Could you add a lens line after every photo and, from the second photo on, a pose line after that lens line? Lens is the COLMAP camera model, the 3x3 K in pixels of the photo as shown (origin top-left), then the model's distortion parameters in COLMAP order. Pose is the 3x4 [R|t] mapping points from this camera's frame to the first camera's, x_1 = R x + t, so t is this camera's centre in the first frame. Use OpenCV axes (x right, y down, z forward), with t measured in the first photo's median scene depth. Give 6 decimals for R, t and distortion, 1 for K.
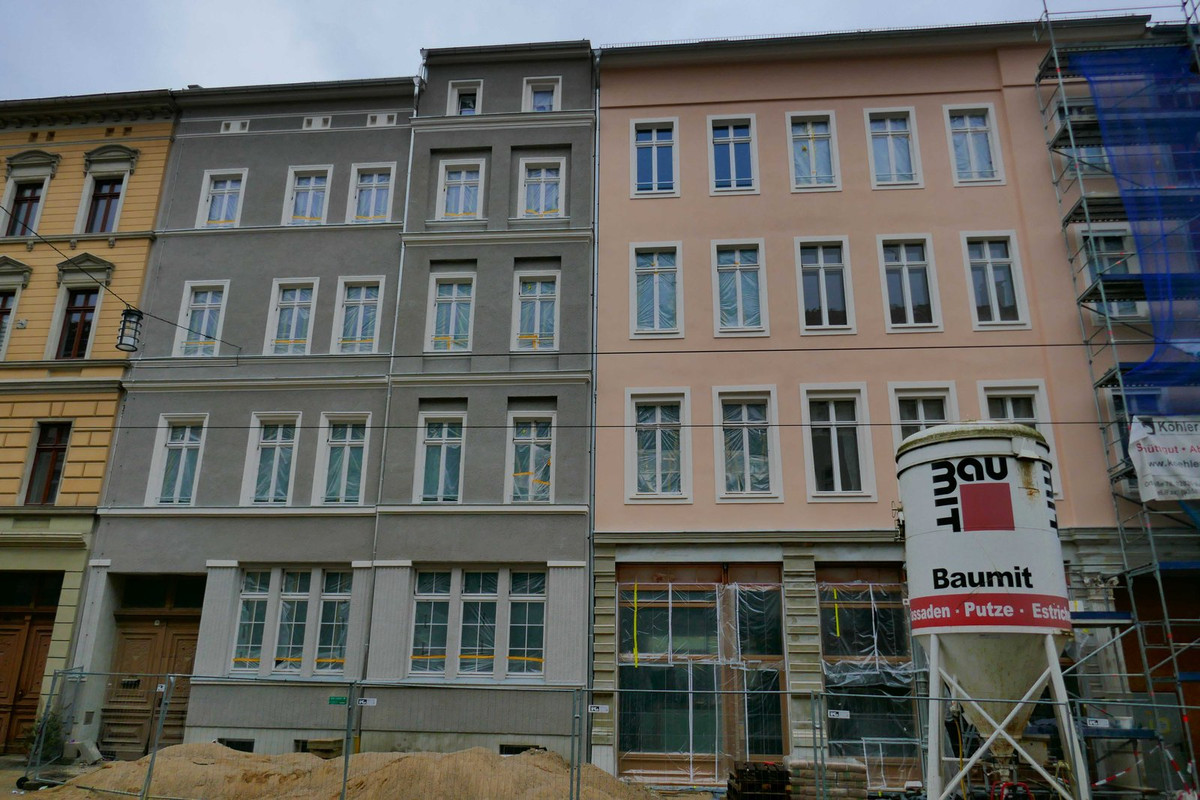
lens RADIAL K [[859.3, 0, 600.0], [0, 859.3, 400.0], [0, 0, 1]] dist [-0.009392, -0.000139]
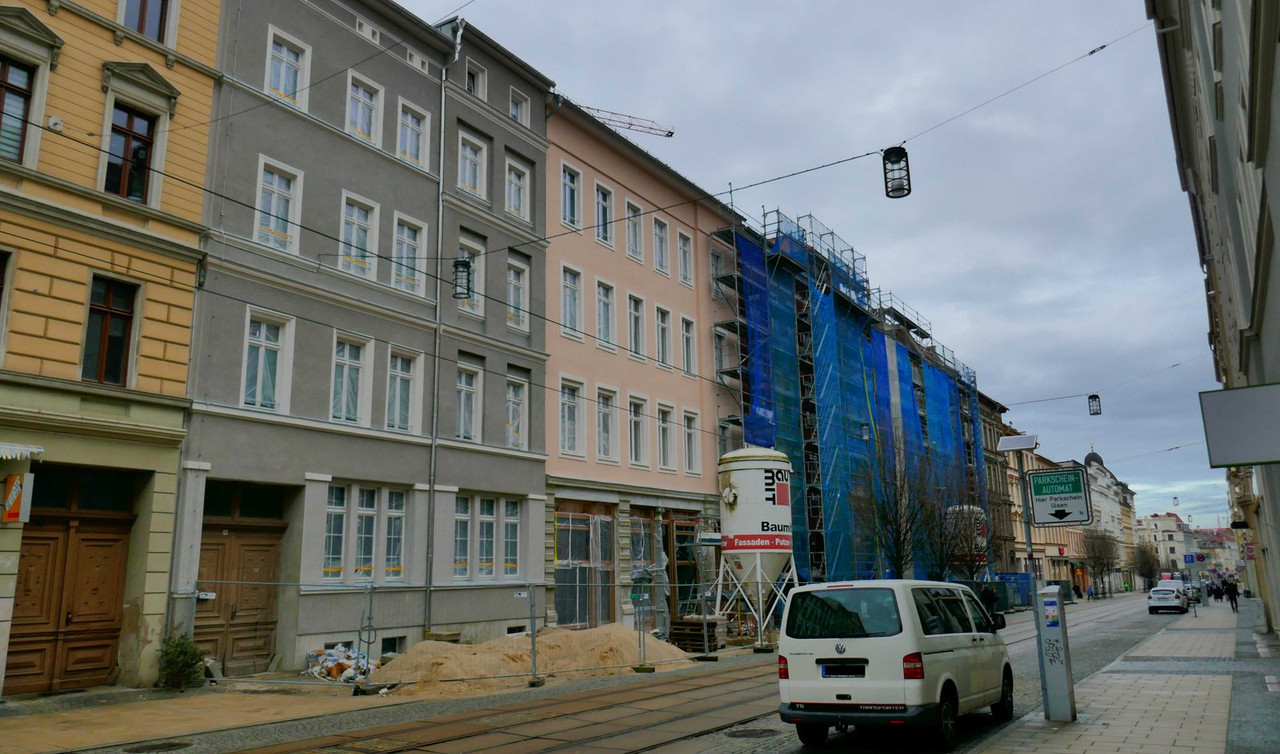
lens RADIAL K [[902.2, 0, 640.0], [0, 902.2, 377.0], [0, 0, 1]] dist [-0.000040, -0.000796]
pose [[0.468076, 0.166797, 0.867804, -1.193673], [-0.260257, 0.964490, -0.045003, 0.026139], [-0.844495, -0.204787, 0.494865, 0.177177]]
